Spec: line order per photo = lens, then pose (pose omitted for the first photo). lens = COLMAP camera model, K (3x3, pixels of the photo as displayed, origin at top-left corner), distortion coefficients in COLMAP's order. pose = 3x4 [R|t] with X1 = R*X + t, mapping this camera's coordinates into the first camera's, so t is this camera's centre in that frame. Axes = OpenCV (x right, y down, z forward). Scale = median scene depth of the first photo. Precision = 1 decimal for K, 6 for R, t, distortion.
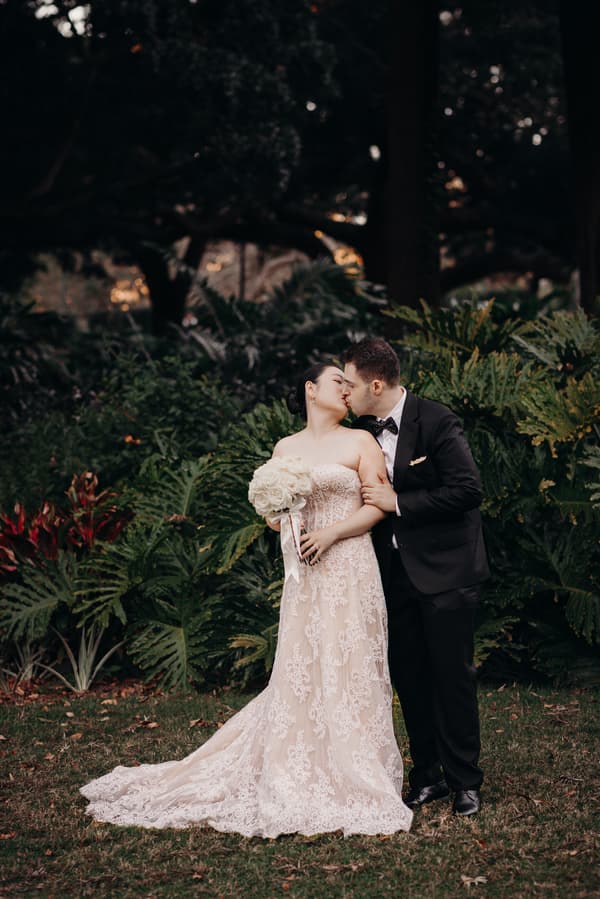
lens RADIAL K [[2495.3, 0, 300.0], [0, 2495.3, 449.5], [0, 0, 1]] dist [-0.066723, -0.152862]
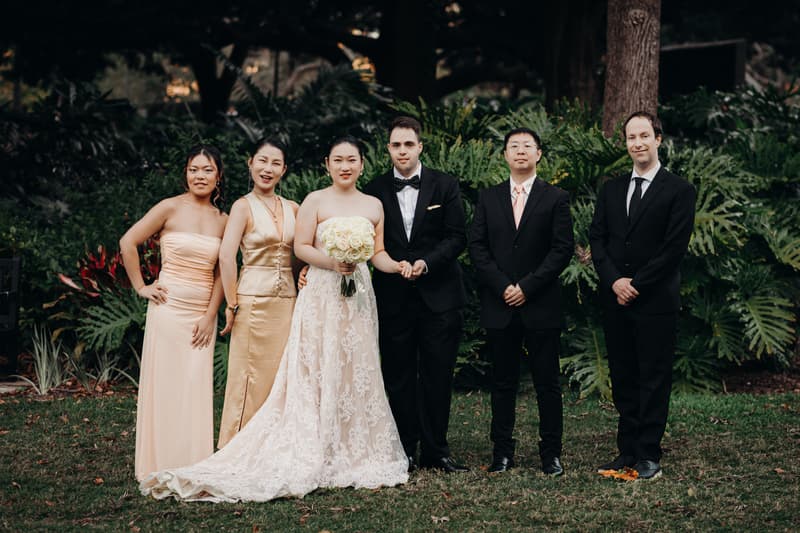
lens RADIAL K [[2220.5, 0, 400.0], [0, 2220.5, 266.5], [0, 0, 1]] dist [-0.066723, -0.152862]
pose [[0.998701, 0.033150, 0.038692, -0.002624], [-0.033613, 0.999370, 0.011381, 0.013460], [-0.038291, -0.012667, 0.999186, -0.138570]]
